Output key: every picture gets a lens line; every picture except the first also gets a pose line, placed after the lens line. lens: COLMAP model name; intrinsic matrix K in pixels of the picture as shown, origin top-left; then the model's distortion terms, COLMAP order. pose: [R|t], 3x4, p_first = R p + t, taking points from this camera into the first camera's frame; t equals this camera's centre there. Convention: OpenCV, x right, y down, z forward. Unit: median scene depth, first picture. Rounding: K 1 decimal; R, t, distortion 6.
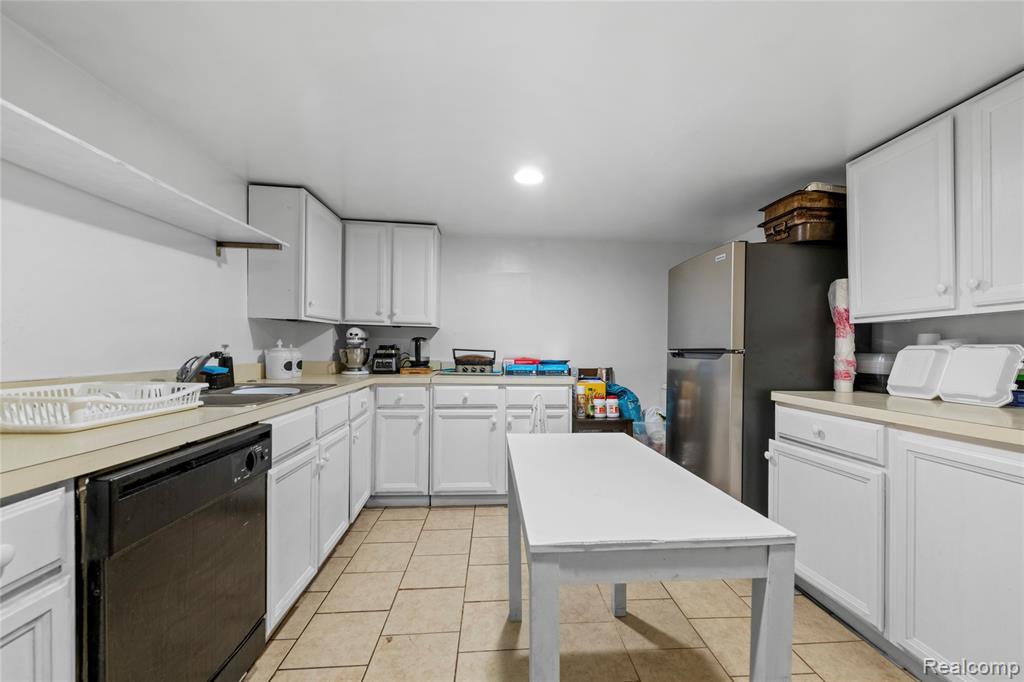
lens RADIAL K [[425.0, 0, 515.8], [0, 425.0, 354.5], [0, 0, 1]] dist [0.018490, 0.000043]
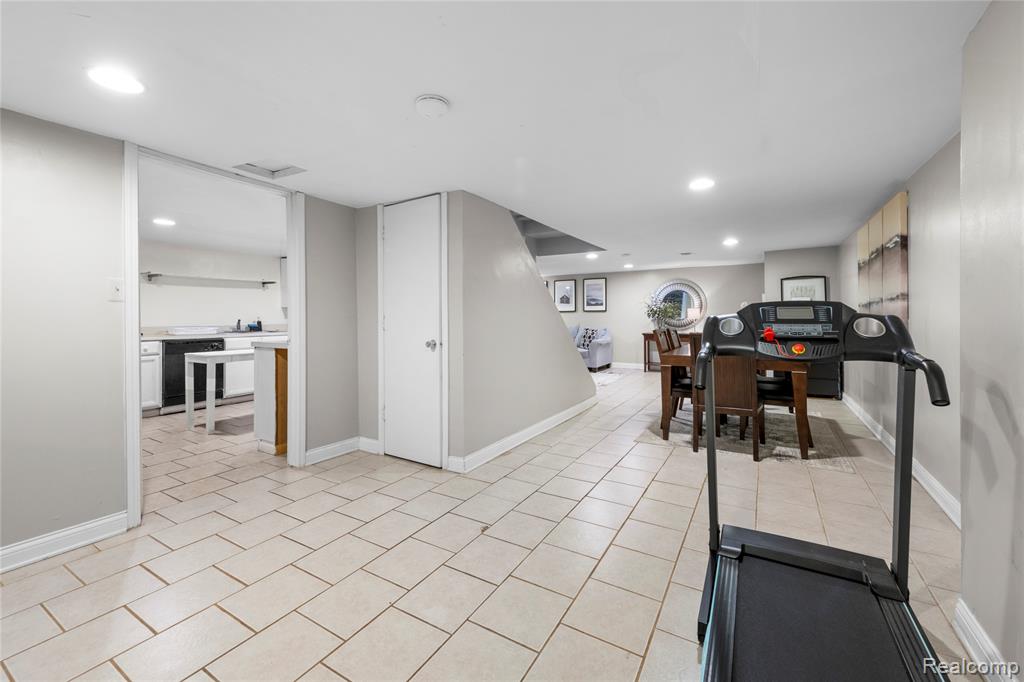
lens RADIAL K [[410.8, 0, 510.1], [0, 410.8, 321.2], [0, 0, 1]] dist [0.015365, -0.000032]
pose [[0.813416, -0.000449, -0.581682, 1.689230], [-0.001184, 0.999996, -0.002426, 0.006046], [0.581681, 0.002662, 0.813412, -0.234221]]
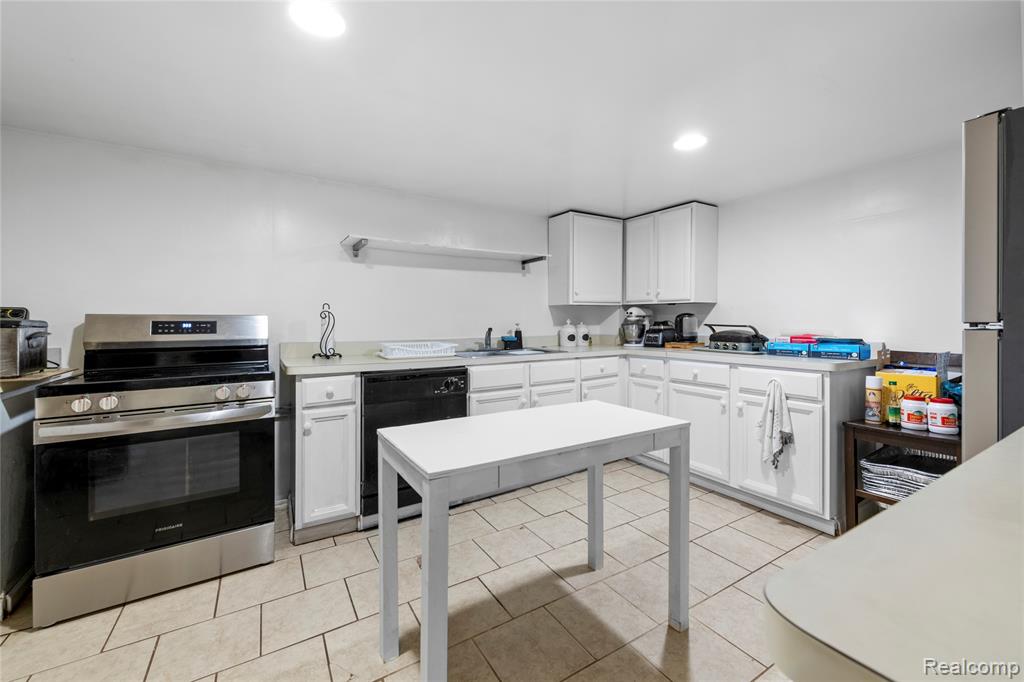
lens RADIAL K [[410.8, 0, 510.1], [0, 410.8, 321.2], [0, 0, 1]] dist [0.015365, -0.000032]
pose [[0.451501, -0.016973, -0.892109, 0.494864], [-0.002111, 0.999796, -0.020090, -0.000373], [0.892268, 0.010954, 0.451373, 0.177253]]
